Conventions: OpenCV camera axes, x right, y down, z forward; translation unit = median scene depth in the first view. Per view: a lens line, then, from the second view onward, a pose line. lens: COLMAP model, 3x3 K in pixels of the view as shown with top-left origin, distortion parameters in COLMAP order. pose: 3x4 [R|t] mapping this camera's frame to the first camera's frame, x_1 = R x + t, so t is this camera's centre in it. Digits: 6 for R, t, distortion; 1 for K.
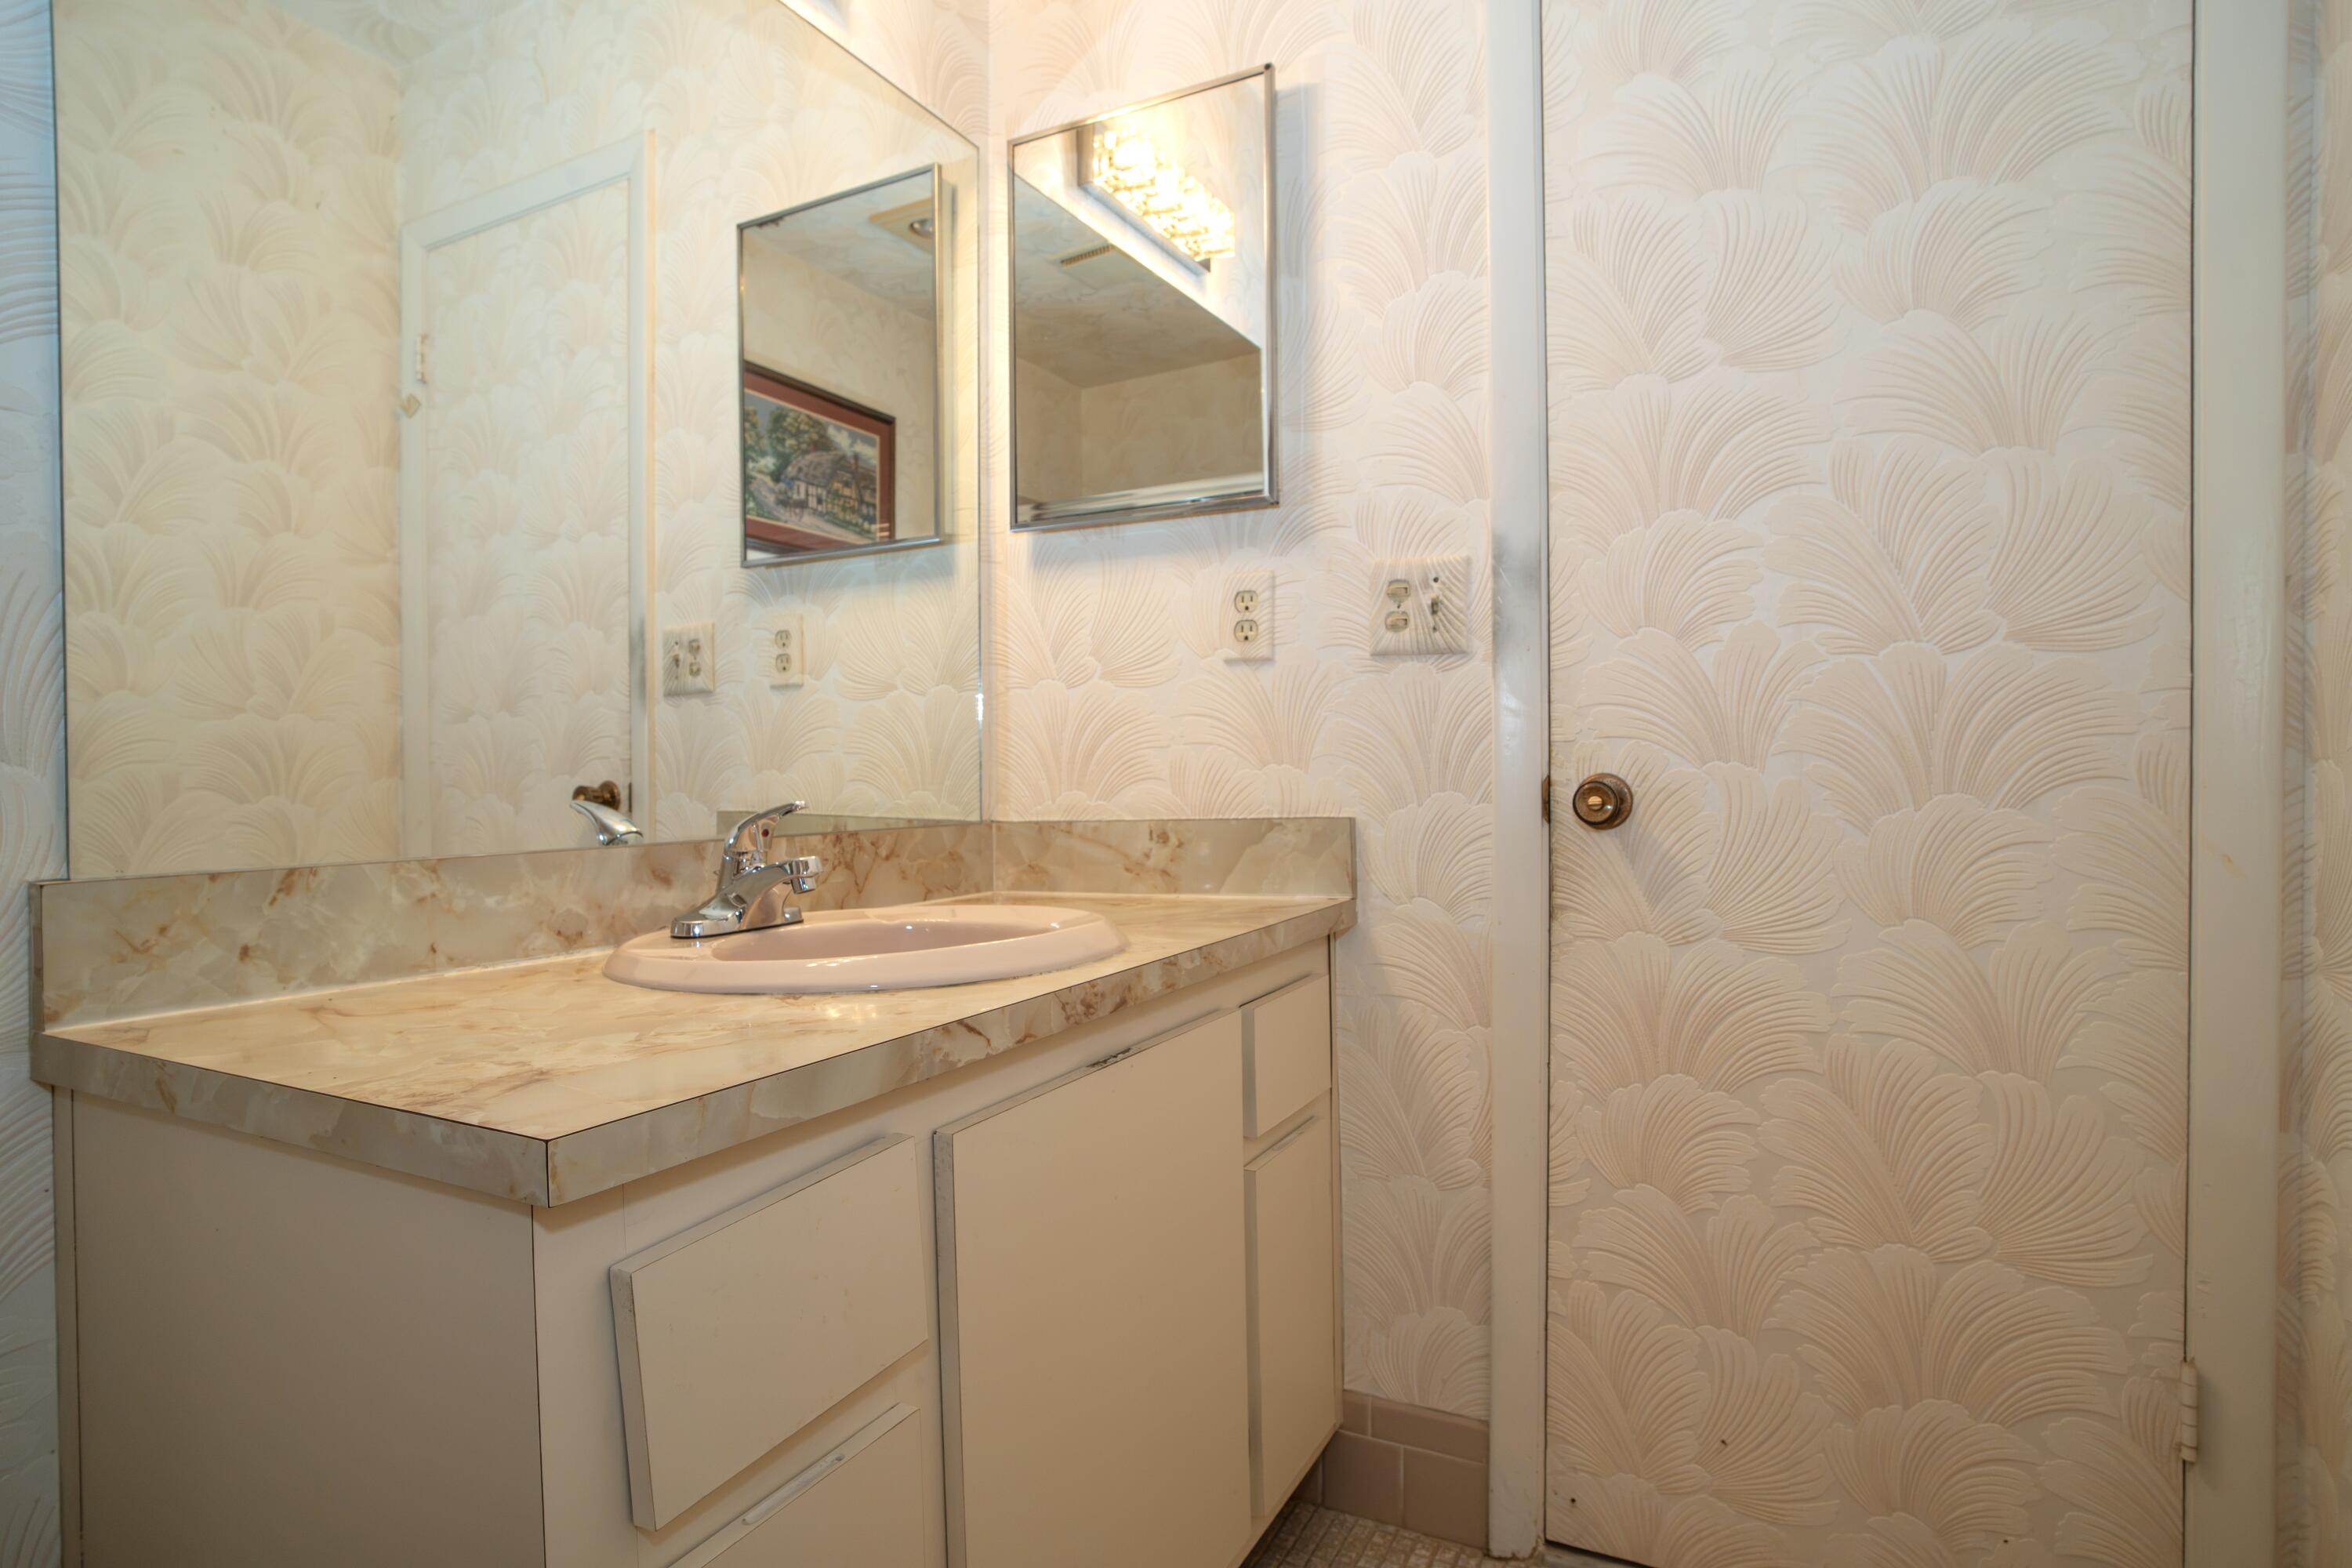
lens RADIAL K [[1229.6, 0, 1176.0], [0, 1229.6, 784.0], [0, 0, 1]] dist [-0.057218, 0.027077]
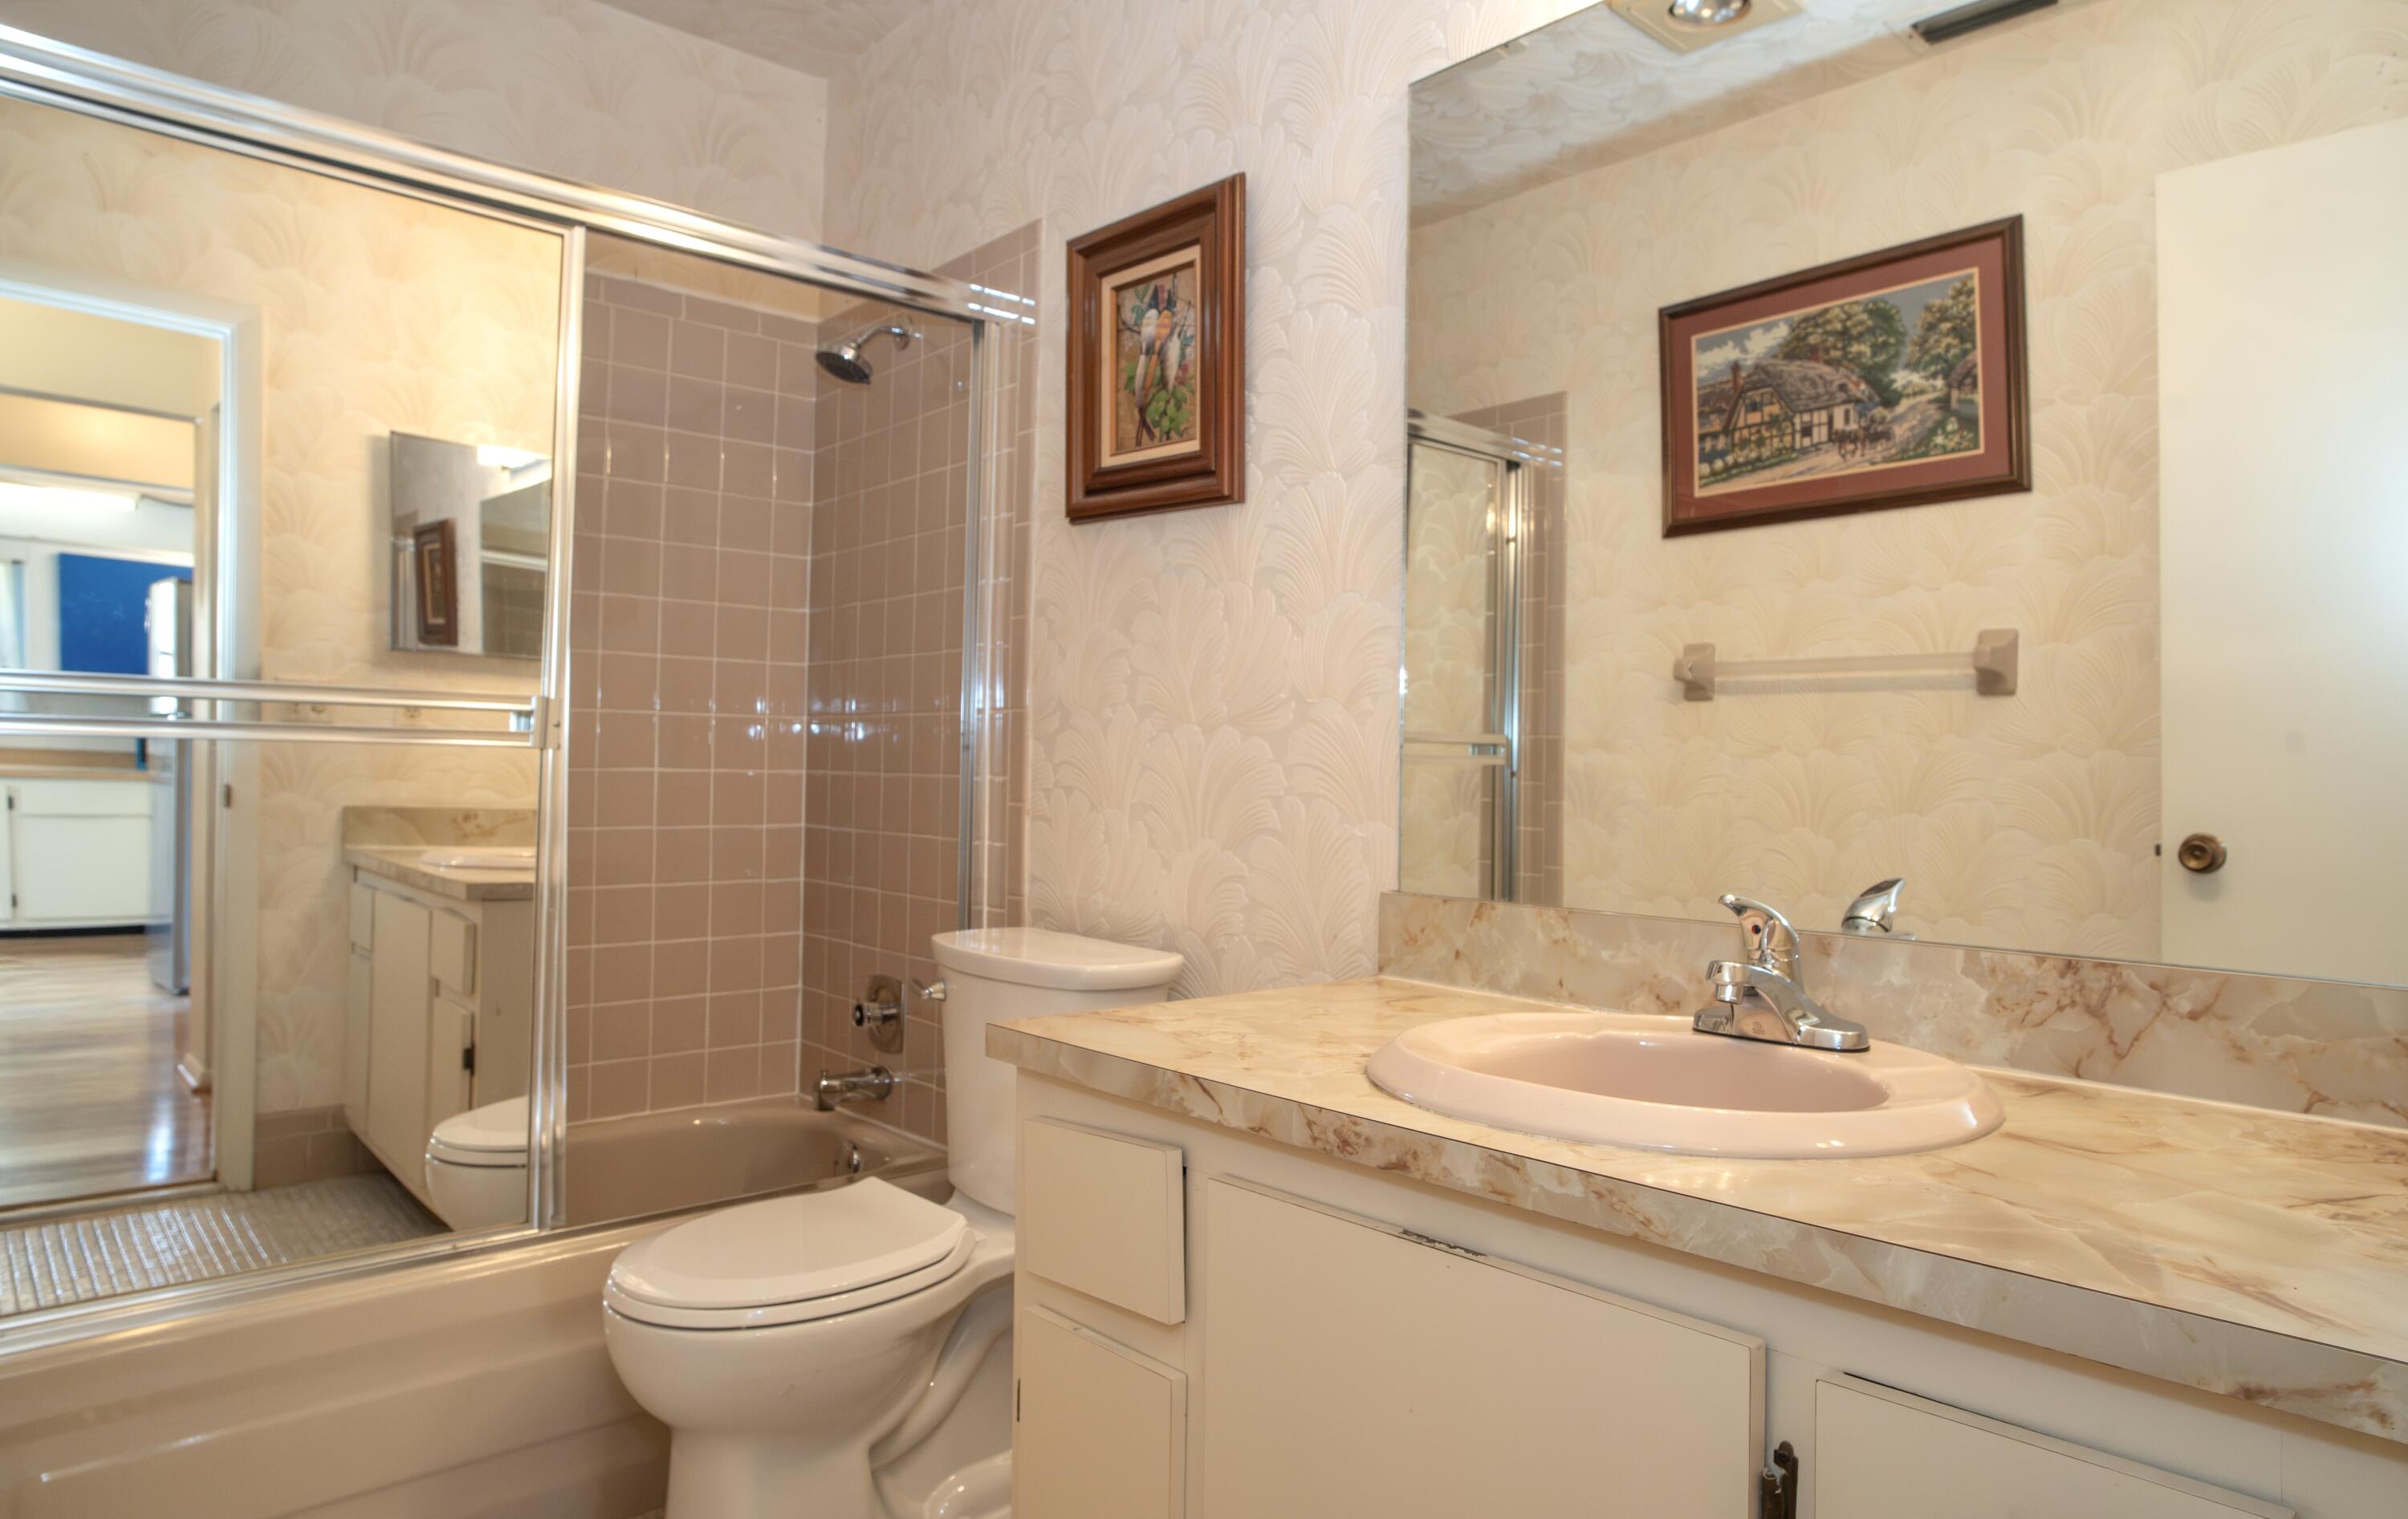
lens RADIAL K [[1331.4, 0, 1204.0], [0, 1331.4, 759.5], [0, 0, 1]] dist [-0.020932, 0.000276]
pose [[-0.336054, -0.009152, -0.941798, 0.816842], [-0.017710, 0.999837, -0.003397, -0.083606], [0.941676, 0.015537, -0.336162, 1.153714]]
